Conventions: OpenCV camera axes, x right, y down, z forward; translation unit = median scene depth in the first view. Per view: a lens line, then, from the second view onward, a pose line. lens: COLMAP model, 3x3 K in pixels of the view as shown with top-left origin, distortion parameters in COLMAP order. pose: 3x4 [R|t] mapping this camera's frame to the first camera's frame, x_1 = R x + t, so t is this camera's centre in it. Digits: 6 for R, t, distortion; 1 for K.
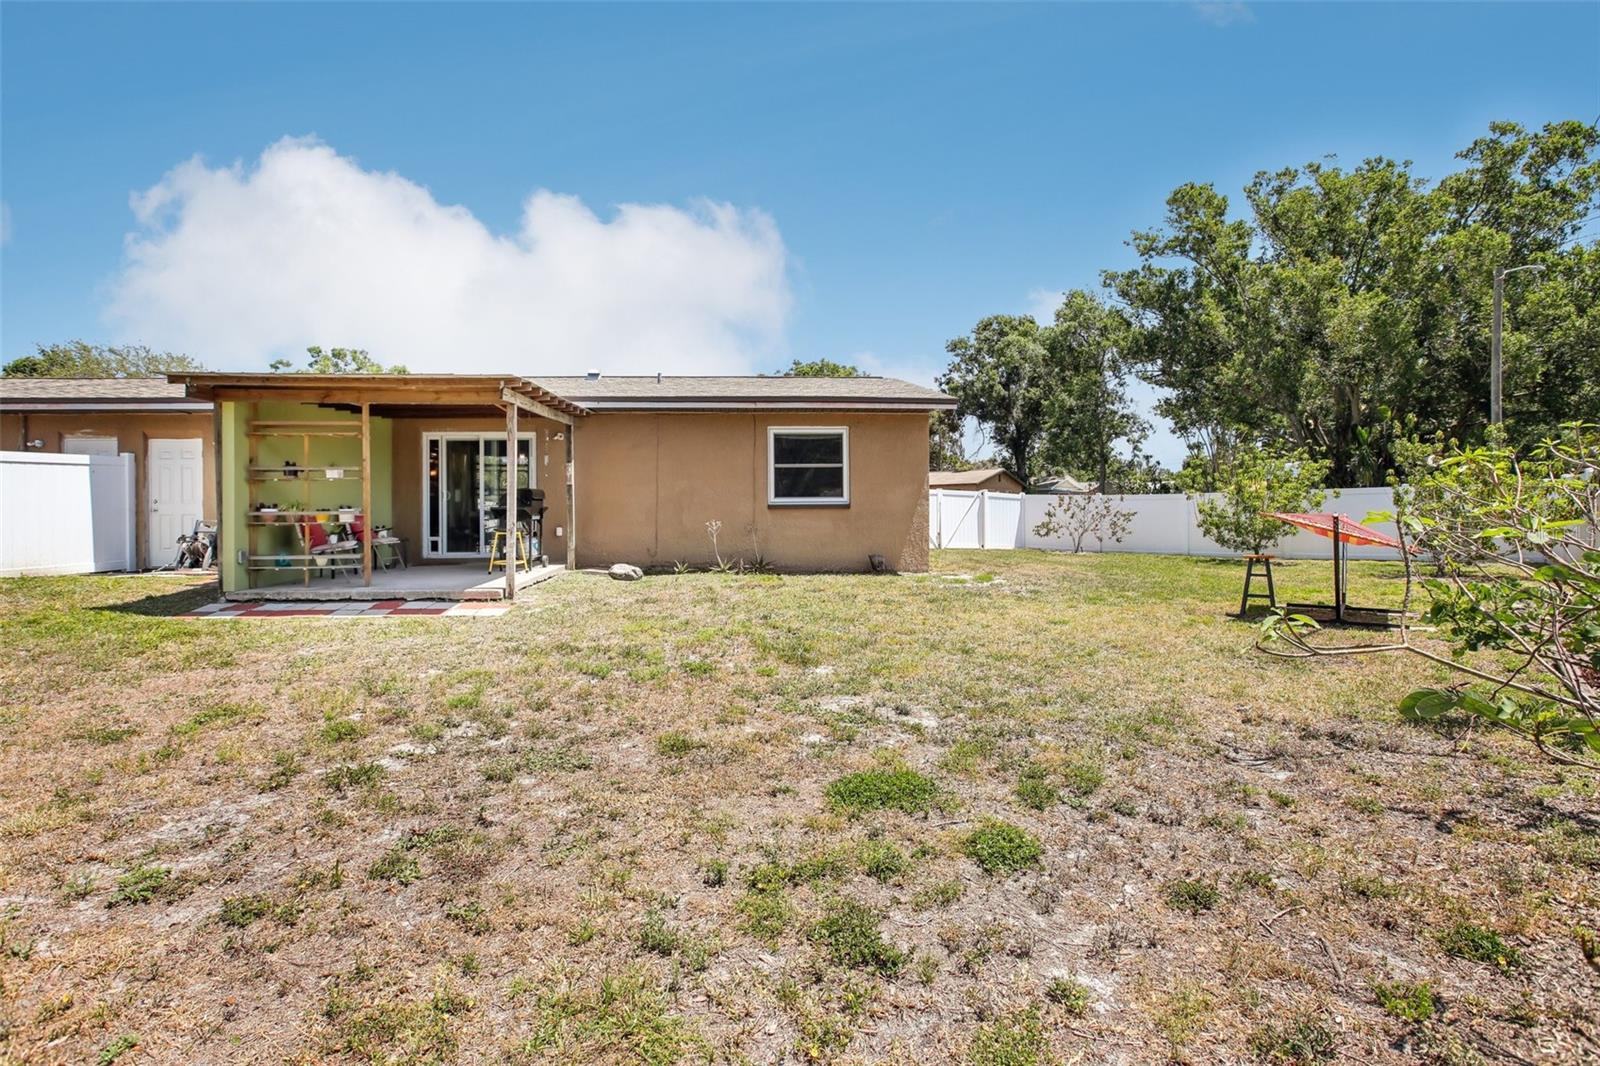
lens RADIAL K [[729.8, 0, 795.4], [0, 729.8, 485.7], [0, 0, 1]] dist [-0.064782, 0.025793]
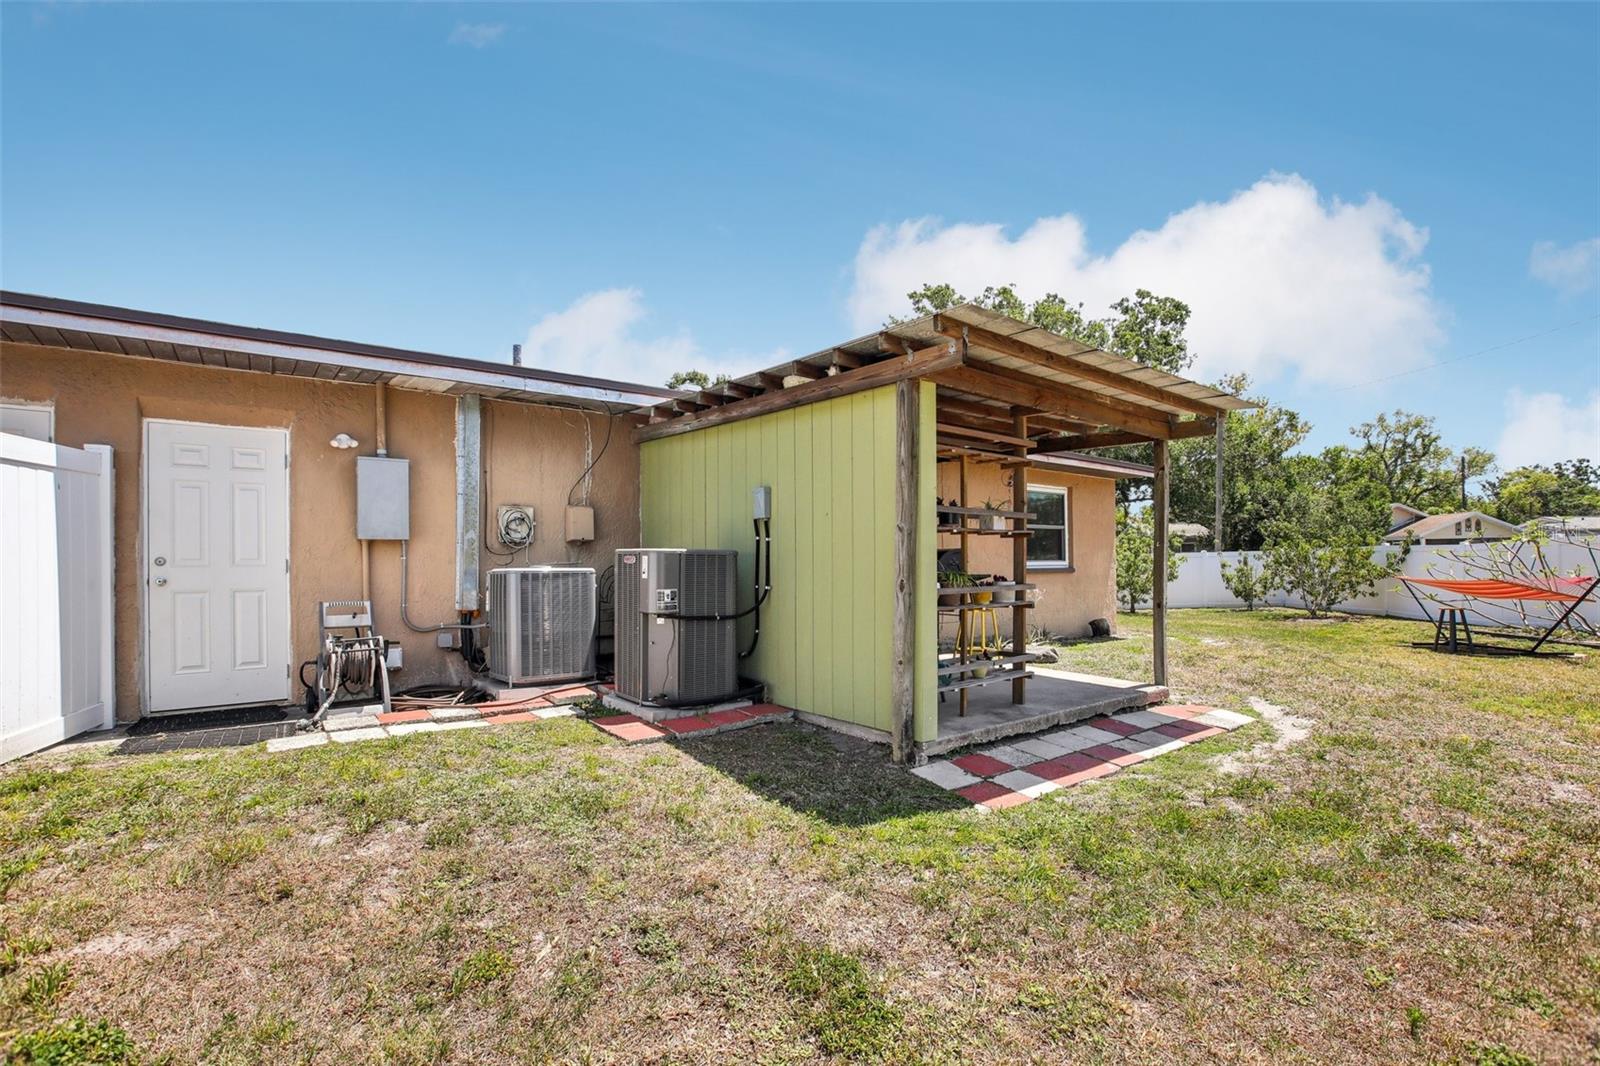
lens RADIAL K [[736.7, 0, 800.0], [0, 736.7, 533.0], [0, 0, 1]] dist [-0.044525, 0.008759]
pose [[0.838431, 0.026661, 0.544355, -0.759101], [-0.020455, 0.999638, -0.017454, 0.004032], [-0.544624, 0.003499, 0.838673, 0.380740]]
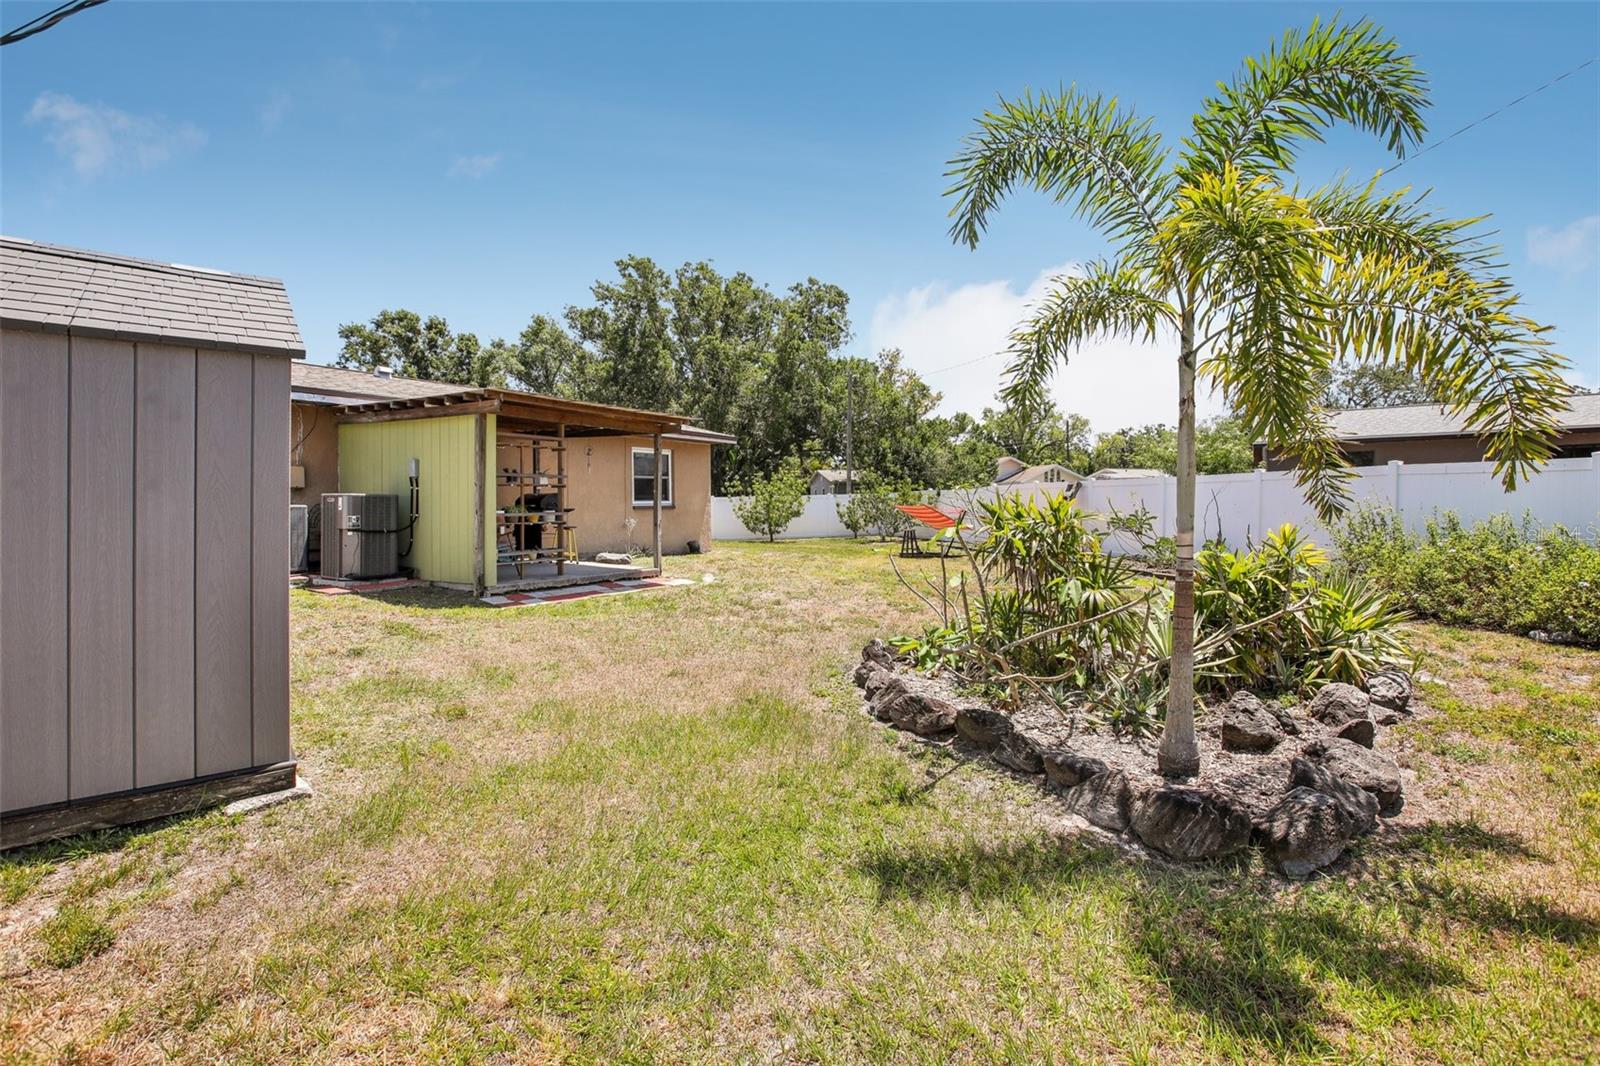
lens RADIAL K [[729.8, 0, 795.4], [0, 729.8, 485.7], [0, 0, 1]] dist [-0.064782, 0.025793]
pose [[0.599775, 0.021796, 0.799872, -0.910224], [-0.022235, 0.999697, -0.010569, -0.003355], [-0.799860, -0.011446, 0.600077, -0.031349]]
